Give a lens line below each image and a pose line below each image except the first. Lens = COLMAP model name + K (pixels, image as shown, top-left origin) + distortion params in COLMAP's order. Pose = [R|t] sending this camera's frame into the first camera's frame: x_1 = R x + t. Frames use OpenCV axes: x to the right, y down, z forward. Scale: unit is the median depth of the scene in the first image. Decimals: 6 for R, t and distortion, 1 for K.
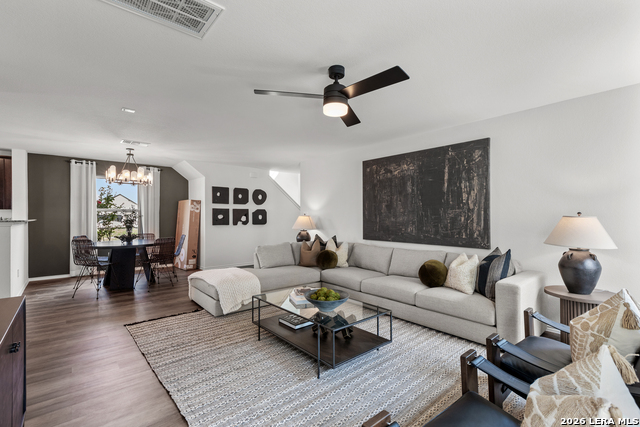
lens RADIAL K [[294.3, 0, 319.7], [0, 294.3, 215.8], [0, 0, 1]] dist [0.001368, 0.000231]
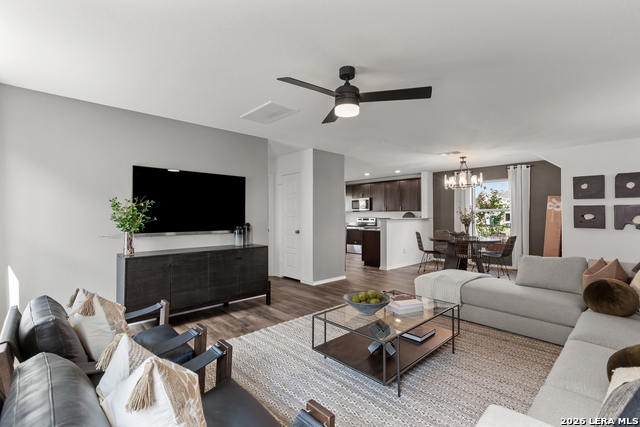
lens RADIAL K [[294.3, 0, 319.7], [0, 294.3, 215.8], [0, 0, 1]] dist [0.001368, 0.000231]
pose [[0.040811, 0.002026, -0.999165, 0.443943], [0.001766, 0.999996, 0.002100, -0.002283], [0.999165, -0.001850, 0.040808, 0.364104]]
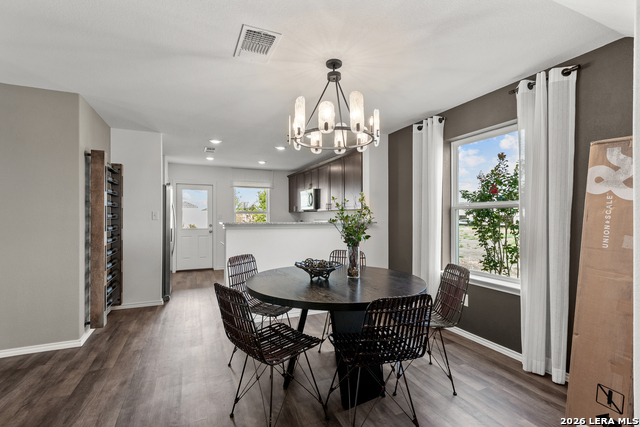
lens RADIAL K [[294.3, 0, 319.7], [0, 294.3, 215.8], [0, 0, 1]] dist [0.001368, 0.000231]
pose [[-0.292404, -0.000936, -0.956295, -0.219460], [-0.002365, 0.999997, -0.000255, -0.003653], [0.956292, 0.002188, -0.292405, 1.035793]]
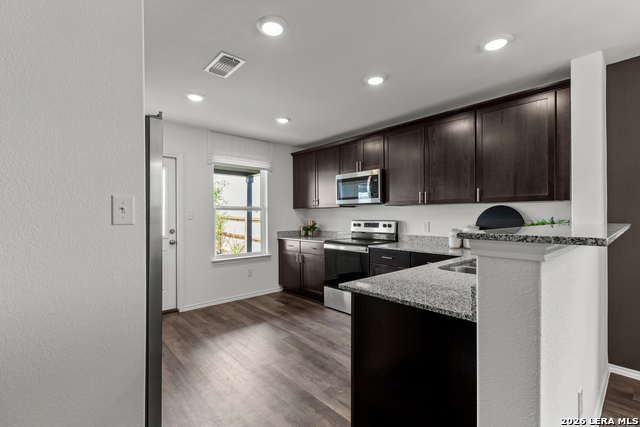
lens RADIAL K [[292.3, 0, 329.1], [0, 292.3, 213.1], [0, 0, 1]] dist [0.001772, 0.000274]
pose [[0.032044, -0.003778, -0.999479, -0.577005], [-0.004515, 0.999982, -0.003925, -0.003163], [0.999476, 0.004638, 0.032027, 0.581855]]
